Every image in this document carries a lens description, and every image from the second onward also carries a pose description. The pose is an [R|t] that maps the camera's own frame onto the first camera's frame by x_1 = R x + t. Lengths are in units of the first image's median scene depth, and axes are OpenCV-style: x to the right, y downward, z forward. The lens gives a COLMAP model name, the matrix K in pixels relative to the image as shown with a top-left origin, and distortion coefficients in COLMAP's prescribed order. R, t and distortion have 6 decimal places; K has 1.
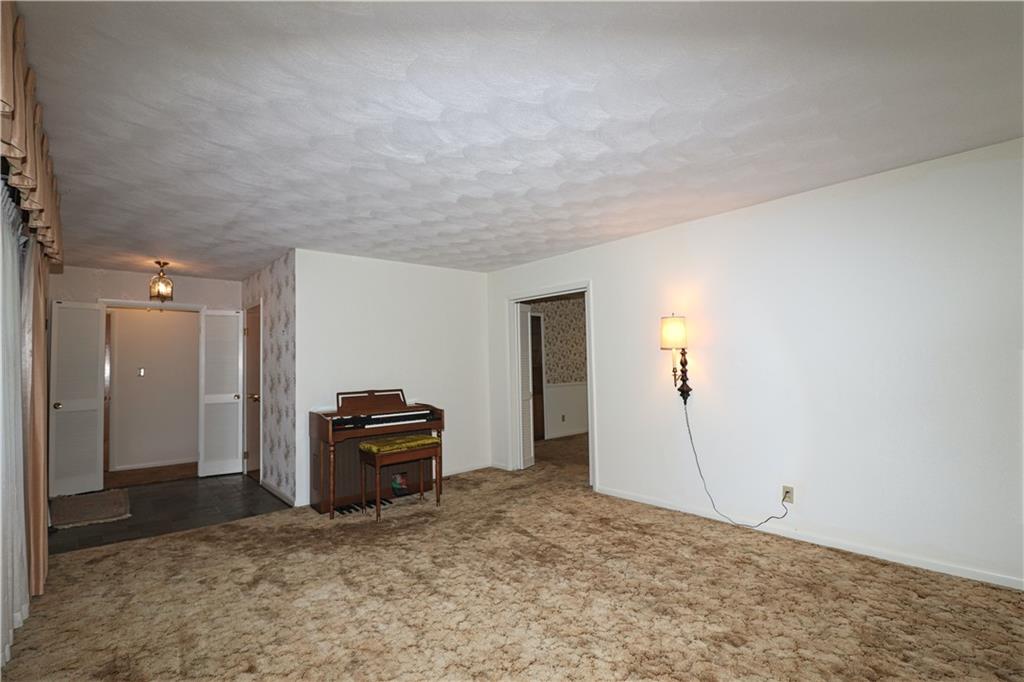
lens RADIAL K [[483.7, 0, 503.1], [0, 483.7, 341.8], [0, 0, 1]] dist [0.002700, -0.013607]
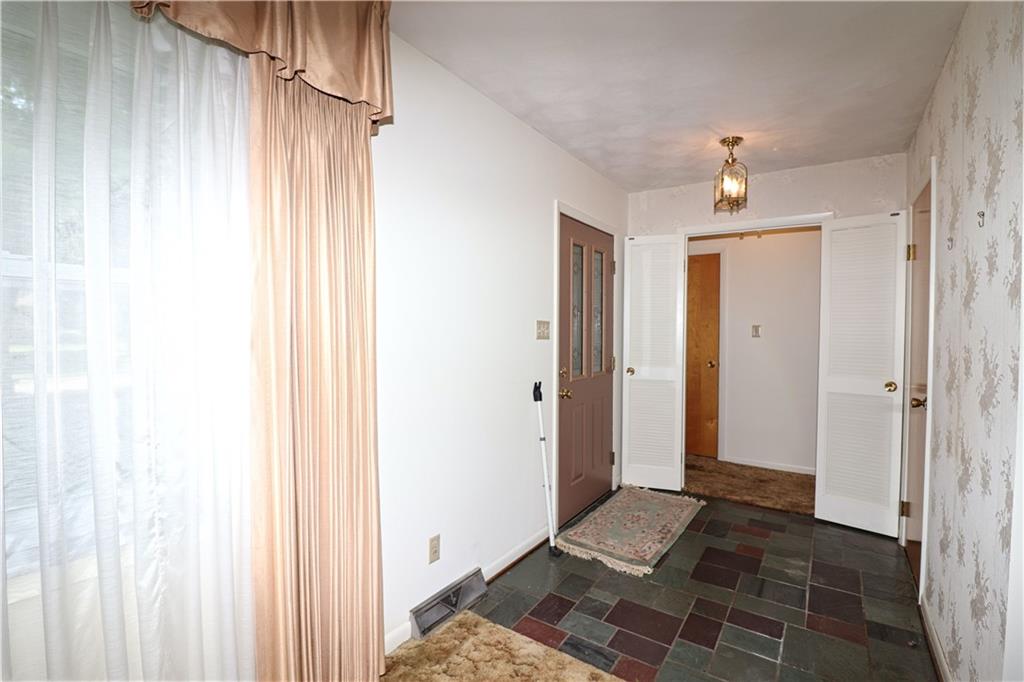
lens RADIAL K [[483.7, 0, 503.1], [0, 483.7, 341.8], [0, 0, 1]] dist [0.002700, -0.013607]
pose [[0.280326, 0.048486, -0.958679, -0.226638], [0.034338, 0.997578, 0.060494, 0.029667], [0.959290, -0.049877, 0.277982, 0.575705]]
